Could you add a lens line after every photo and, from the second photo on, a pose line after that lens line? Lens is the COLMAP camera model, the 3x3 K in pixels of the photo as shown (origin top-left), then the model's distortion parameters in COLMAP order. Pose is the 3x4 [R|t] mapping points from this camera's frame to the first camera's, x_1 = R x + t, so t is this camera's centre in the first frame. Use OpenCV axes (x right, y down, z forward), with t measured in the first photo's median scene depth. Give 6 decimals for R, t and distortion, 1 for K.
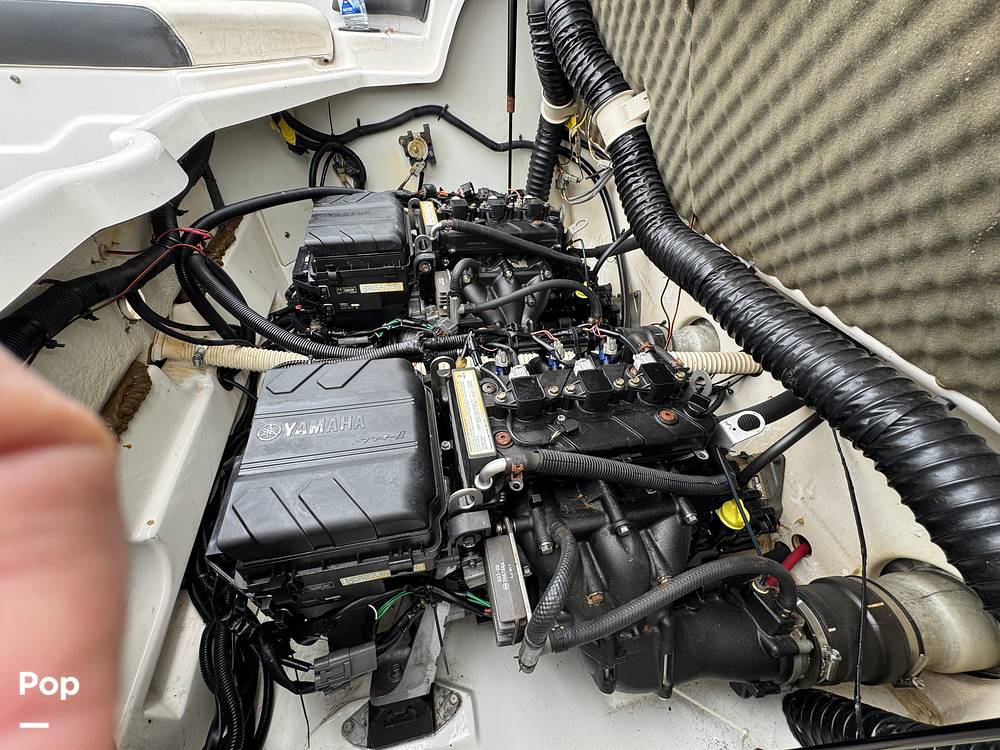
lens RADIAL K [[400.6, 0, 500.5], [0, 400.6, 374.4], [0, 0, 1]] dist [-0.005177, 0.001088]
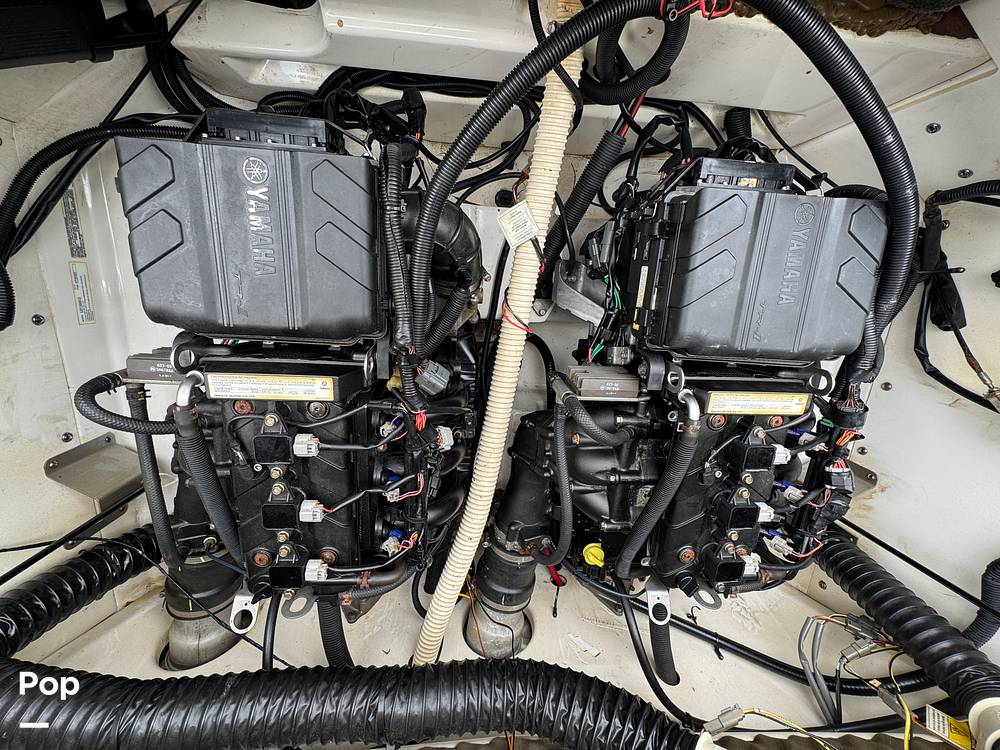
lens RADIAL K [[400.6, 0, 500.5], [0, 400.6, 374.4], [0, 0, 1]] dist [-0.005177, 0.001088]
pose [[-0.263891, 0.946783, 0.184291, -0.163401], [-0.730364, -0.320937, 0.602966, -0.032851], [0.630024, 0.024517, 0.776189, -0.273298]]
